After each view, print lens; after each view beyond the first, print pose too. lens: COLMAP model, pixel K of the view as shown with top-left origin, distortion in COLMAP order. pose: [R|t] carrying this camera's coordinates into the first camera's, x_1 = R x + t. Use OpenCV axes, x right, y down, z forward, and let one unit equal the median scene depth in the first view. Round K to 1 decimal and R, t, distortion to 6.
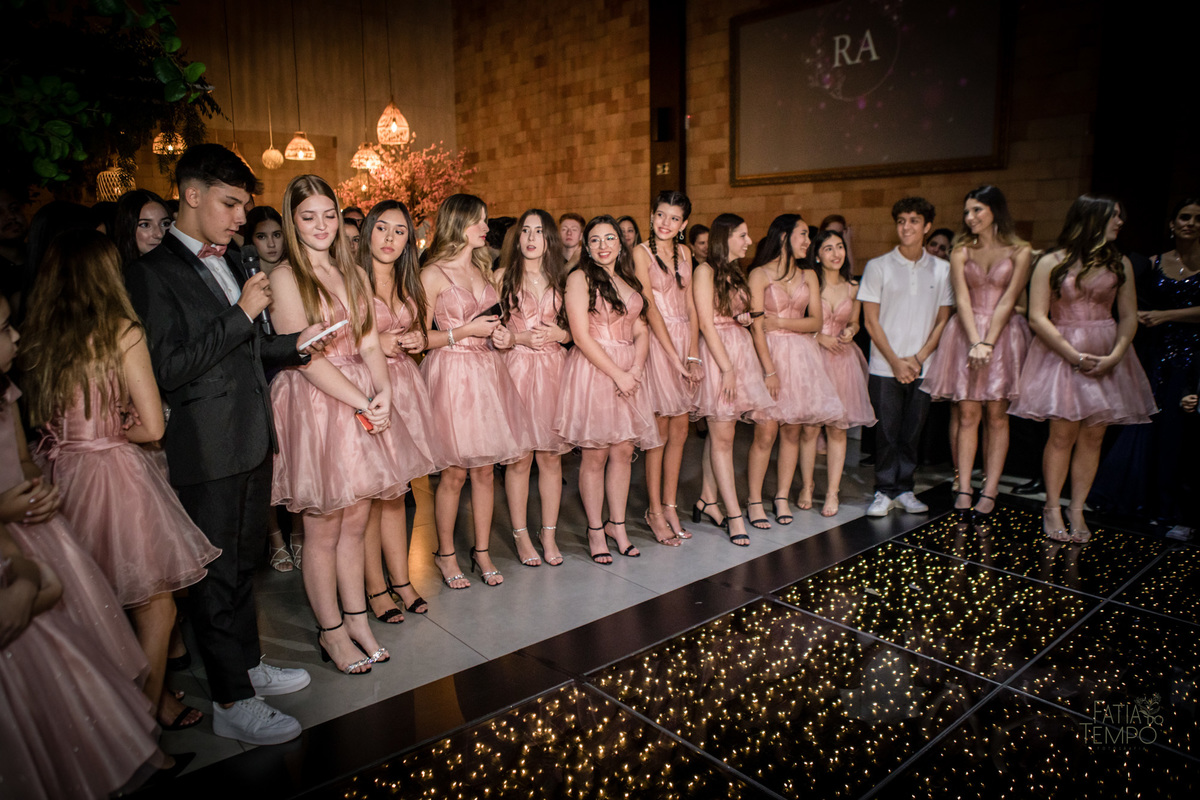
lens RADIAL K [[828.5, 0, 600.0], [0, 828.5, 400.0], [0, 0, 1]] dist [-0.095737, 0.063401]
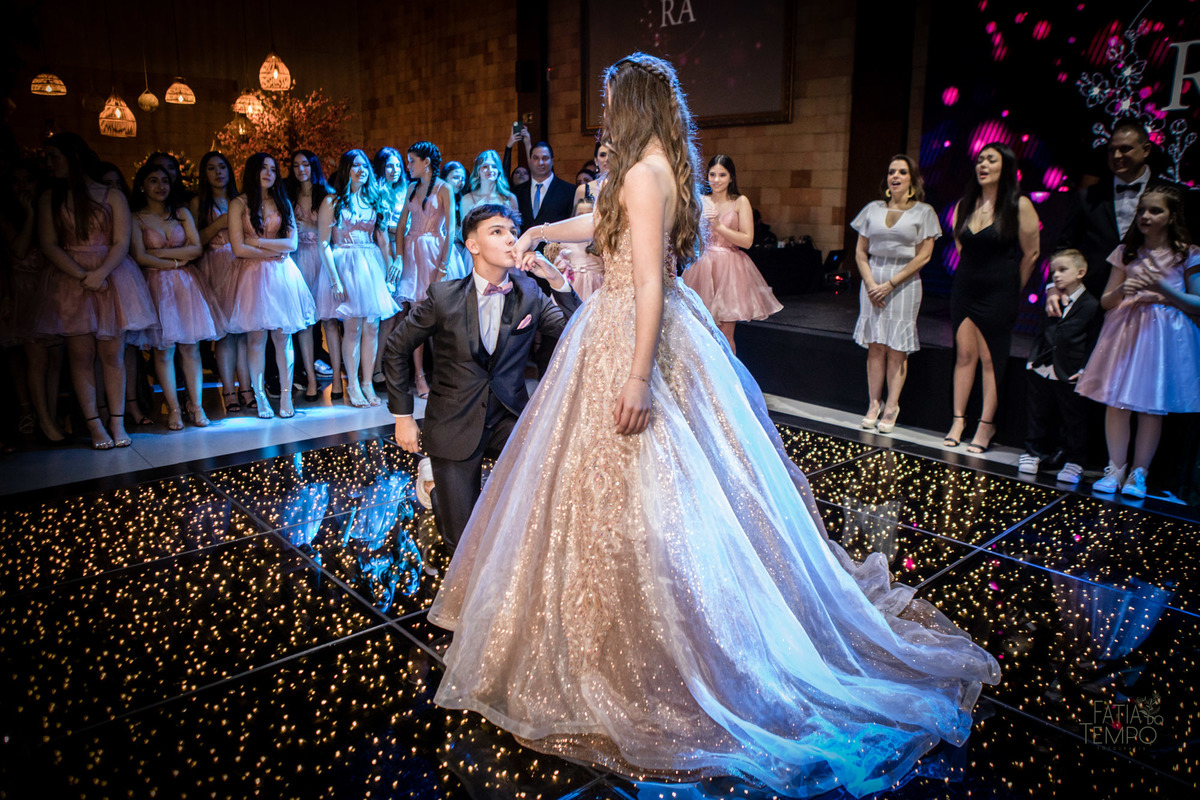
lens RADIAL K [[849.3, 0, 603.4], [0, 849.3, 383.6], [0, 0, 1]] dist [-0.084047, 0.063330]
pose [[0.999107, 0.010498, 0.040933, 0.138212], [-0.011847, 0.999390, 0.032854, 0.029268], [-0.040563, -0.033310, 0.998622, -0.119564]]
